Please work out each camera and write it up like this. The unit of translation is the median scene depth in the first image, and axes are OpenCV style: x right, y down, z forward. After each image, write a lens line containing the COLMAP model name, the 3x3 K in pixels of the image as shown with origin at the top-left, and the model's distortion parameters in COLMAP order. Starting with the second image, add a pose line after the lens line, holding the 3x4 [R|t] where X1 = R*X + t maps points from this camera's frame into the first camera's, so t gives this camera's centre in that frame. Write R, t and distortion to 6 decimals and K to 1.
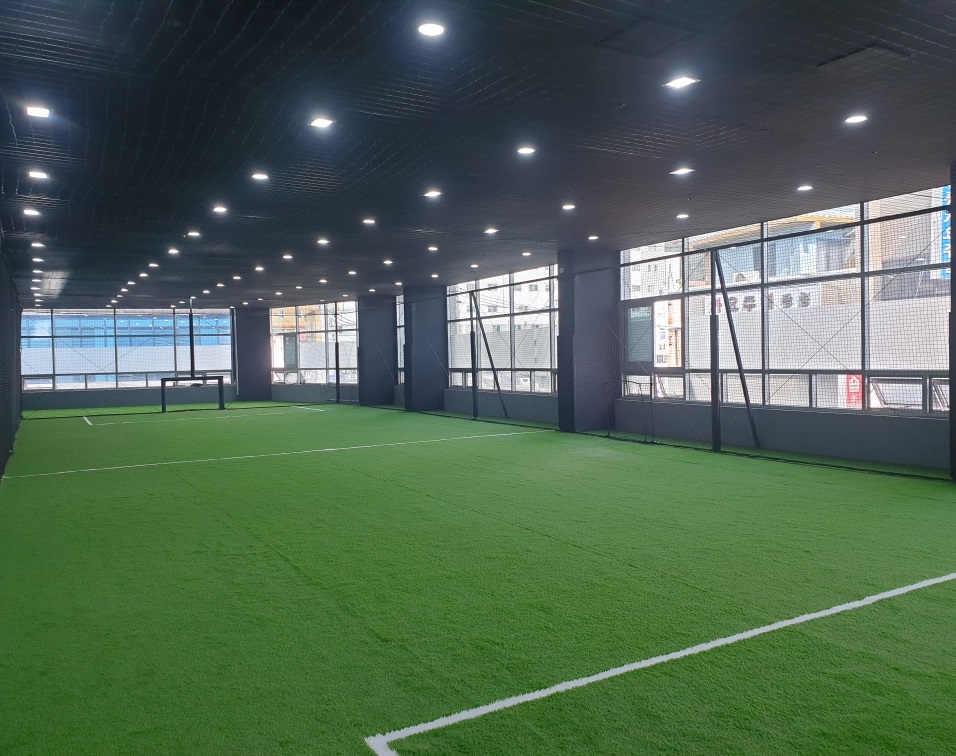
lens RADIAL K [[741.4, 0, 478.0], [0, 741.4, 378.0], [0, 0, 1]] dist [0.007280, -0.000012]
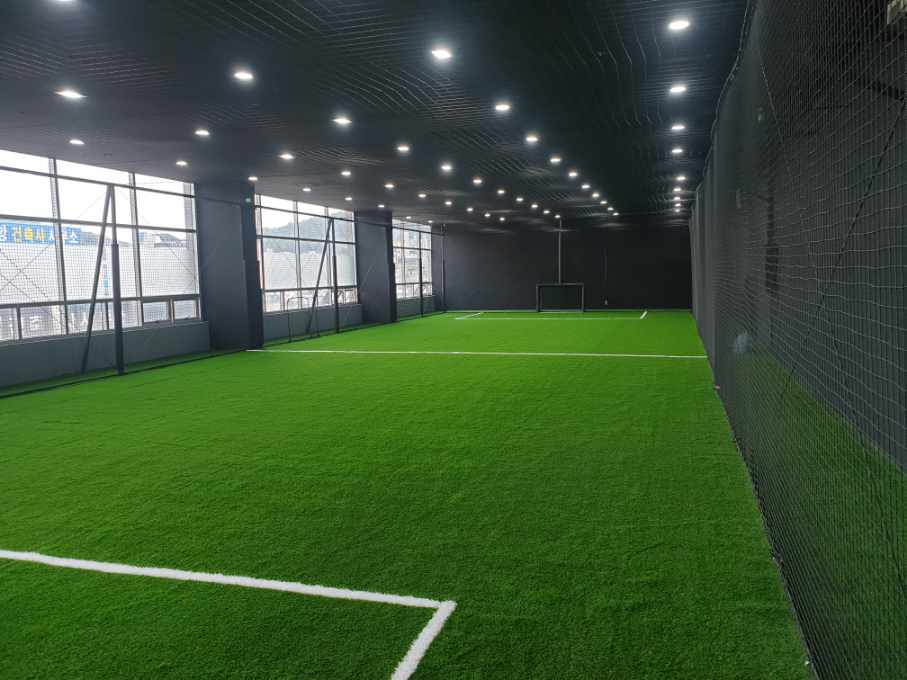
lens RADIAL K [[734.2, 0, 453.5], [0, 734.2, 340.0], [0, 0, 1]] dist [0.008588, 0.003740]
pose [[-0.679211, -0.026598, 0.733461, -0.138064], [0.060547, 0.993906, 0.092111, -0.003483], [-0.731441, 0.106972, -0.673462, 0.238272]]
